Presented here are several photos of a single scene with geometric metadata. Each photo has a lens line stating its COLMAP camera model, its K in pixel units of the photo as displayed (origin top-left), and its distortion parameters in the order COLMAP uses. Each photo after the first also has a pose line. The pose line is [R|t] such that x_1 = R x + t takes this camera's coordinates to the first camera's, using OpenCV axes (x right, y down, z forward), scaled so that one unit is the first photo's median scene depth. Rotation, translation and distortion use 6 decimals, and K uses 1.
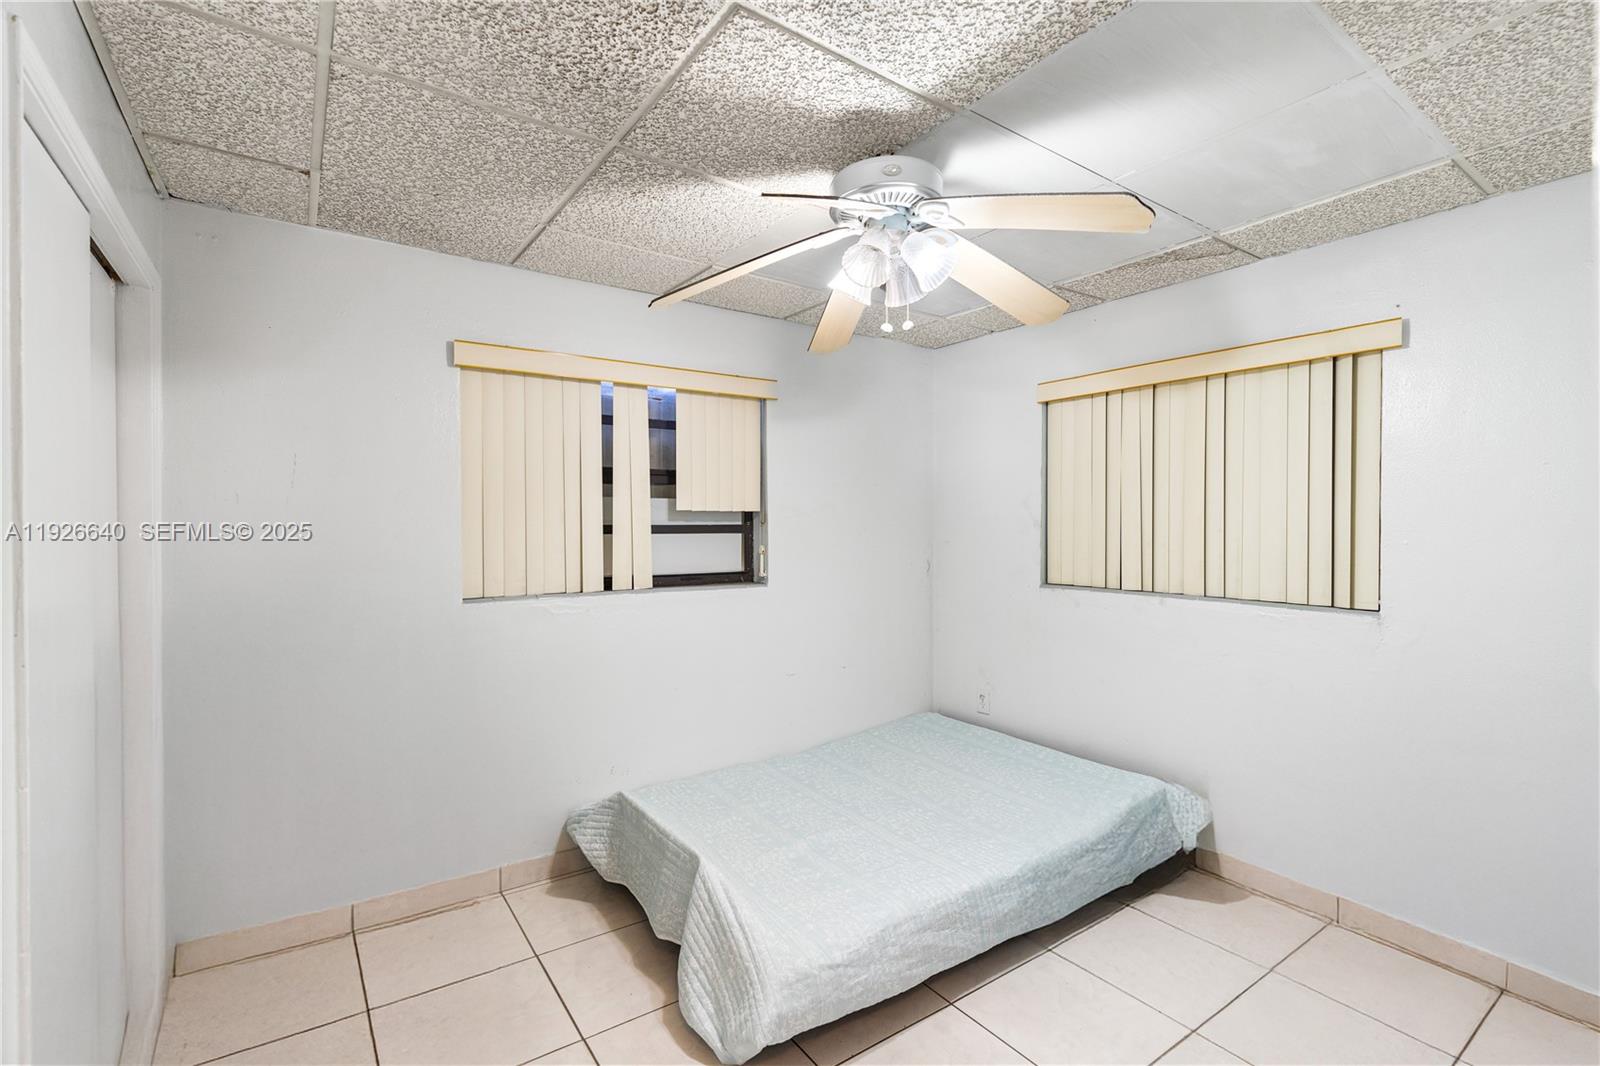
lens RADIAL K [[724.3, 0, 799.1], [0, 724.3, 535.6], [0, 0, 1]] dist [0.000723, 0.000000]
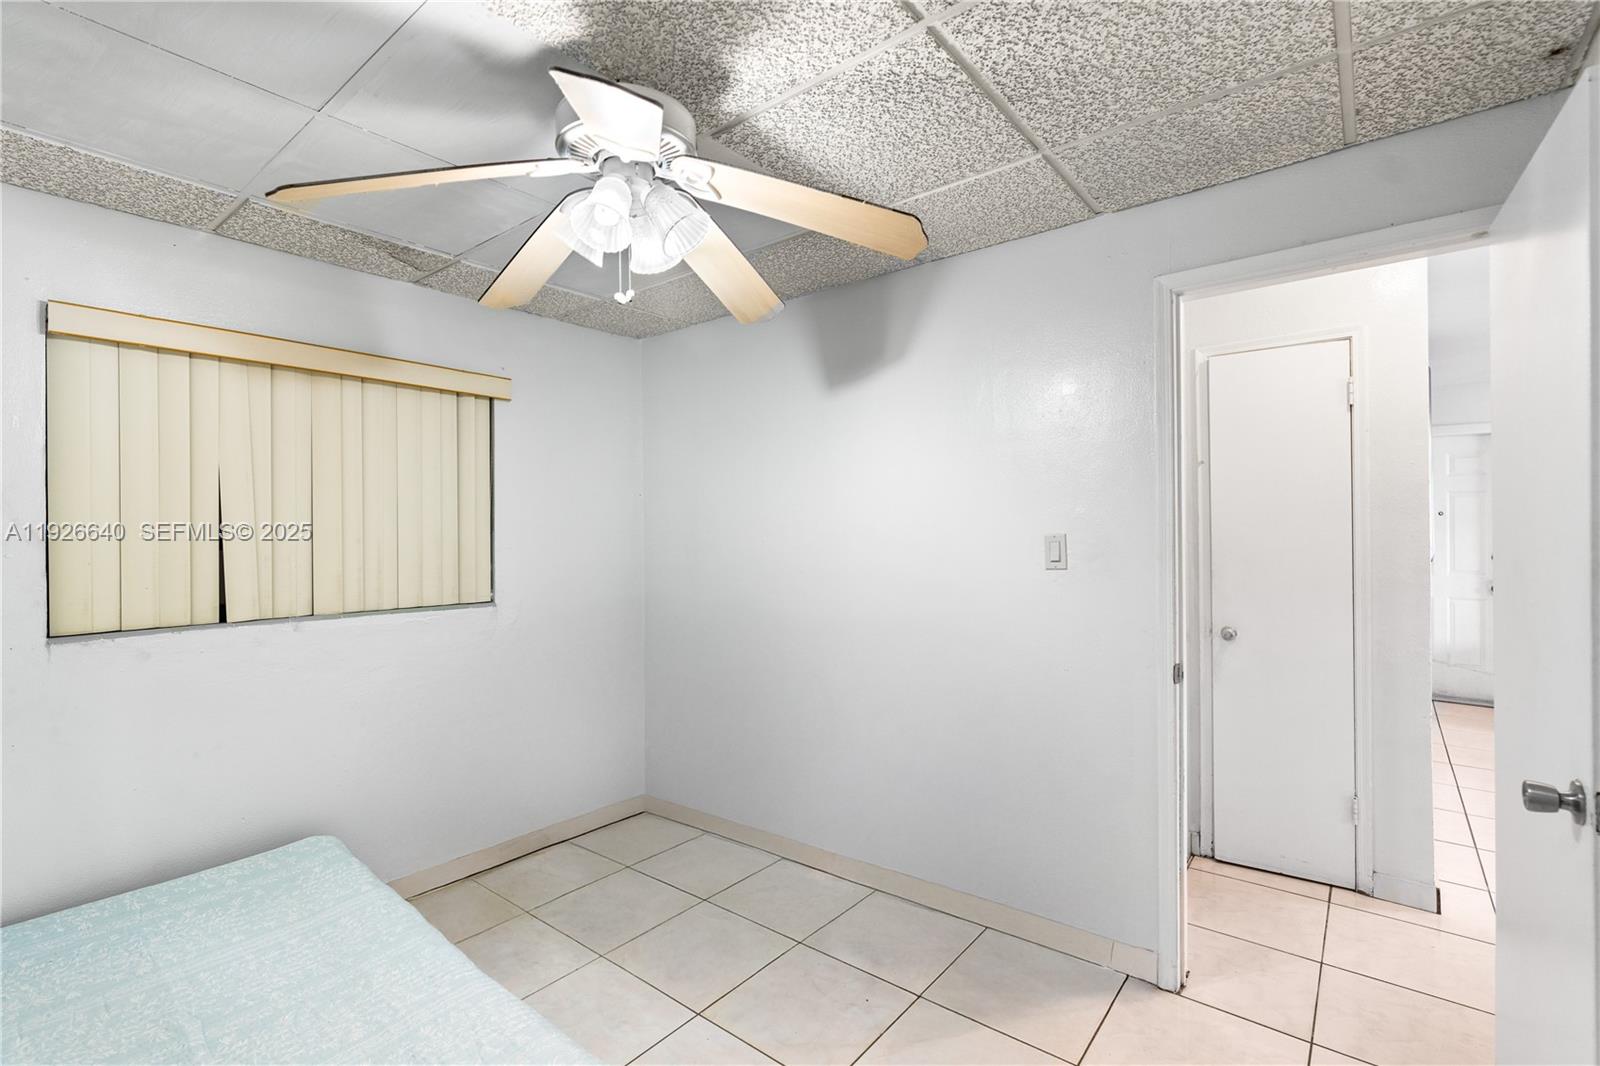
lens RADIAL K [[724.3, 0, 799.1], [0, 724.3, 535.6], [0, 0, 1]] dist [0.000723, 0.000000]
pose [[-0.272720, -0.015045, 0.961976, -0.446646], [0.017162, 0.999643, 0.020499, -0.022589], [-0.961940, 0.022100, -0.272364, 0.637345]]
